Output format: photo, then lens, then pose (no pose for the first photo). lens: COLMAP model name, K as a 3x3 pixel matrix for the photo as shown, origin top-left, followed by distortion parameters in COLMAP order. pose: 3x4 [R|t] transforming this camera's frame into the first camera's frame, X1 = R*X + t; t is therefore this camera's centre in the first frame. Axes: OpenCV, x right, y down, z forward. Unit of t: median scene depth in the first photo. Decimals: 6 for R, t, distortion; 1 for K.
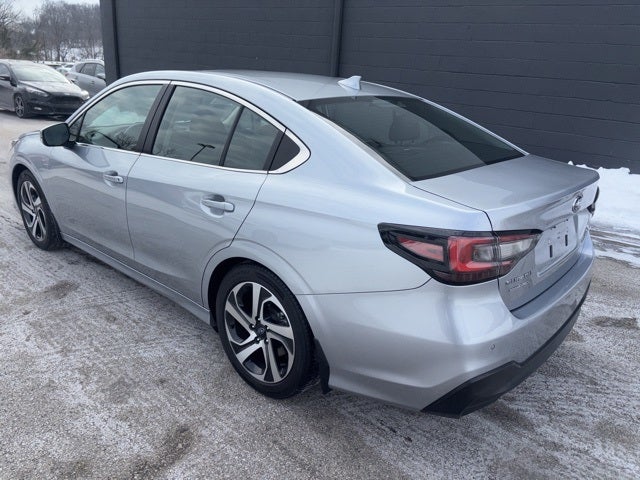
lens RADIAL K [[468.9, 0, 331.8], [0, 468.9, 243.4], [0, 0, 1]] dist [0.054560, -0.058790]
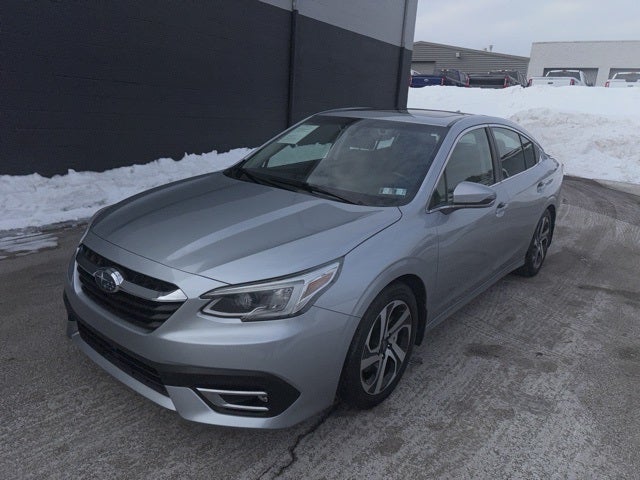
lens RADIAL K [[476.0, 0, 328.7], [0, 476.0, 222.1], [0, 0, 1]] dist [0.062363, -0.064998]
pose [[-0.028686, -0.292010, 0.955985, -2.032259], [0.276004, 0.916884, 0.288349, -0.721001], [-0.960728, 0.272127, 0.054294, 1.709514]]
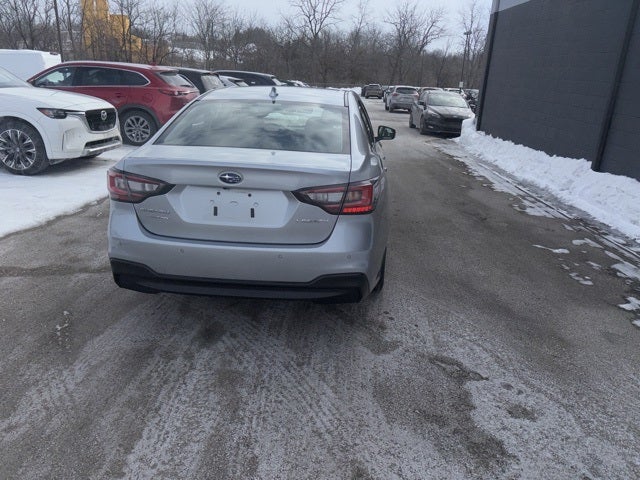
lens RADIAL K [[477.6, 0, 322.7], [0, 477.6, 242.0], [0, 0, 1]] dist [0.054975, -0.045111]
pose [[0.591630, 0.219423, -0.775775, 1.511590], [-0.266213, 0.961447, 0.068916, -0.061972], [0.760989, 0.165749, 0.627234, 0.363129]]
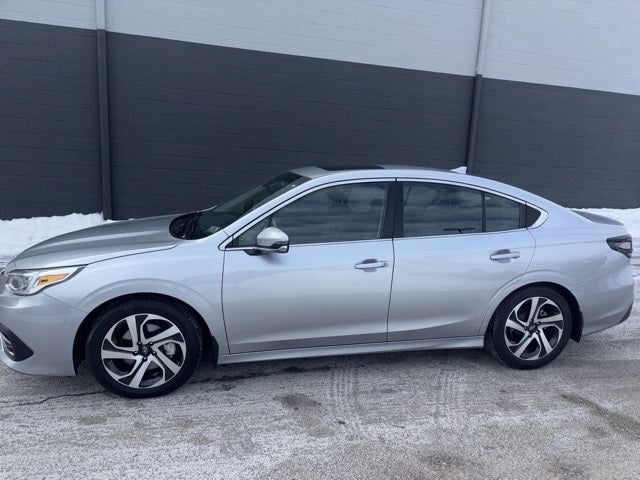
lens RADIAL K [[473.9, 0, 322.7], [0, 473.9, 236.4], [0, 0, 1]] dist [0.059156, -0.053238]
pose [[0.598764, -0.163372, 0.784087, -1.769344], [0.258532, 0.965995, 0.003848, -0.296868], [-0.758052, 0.200407, 0.620640, 0.468453]]
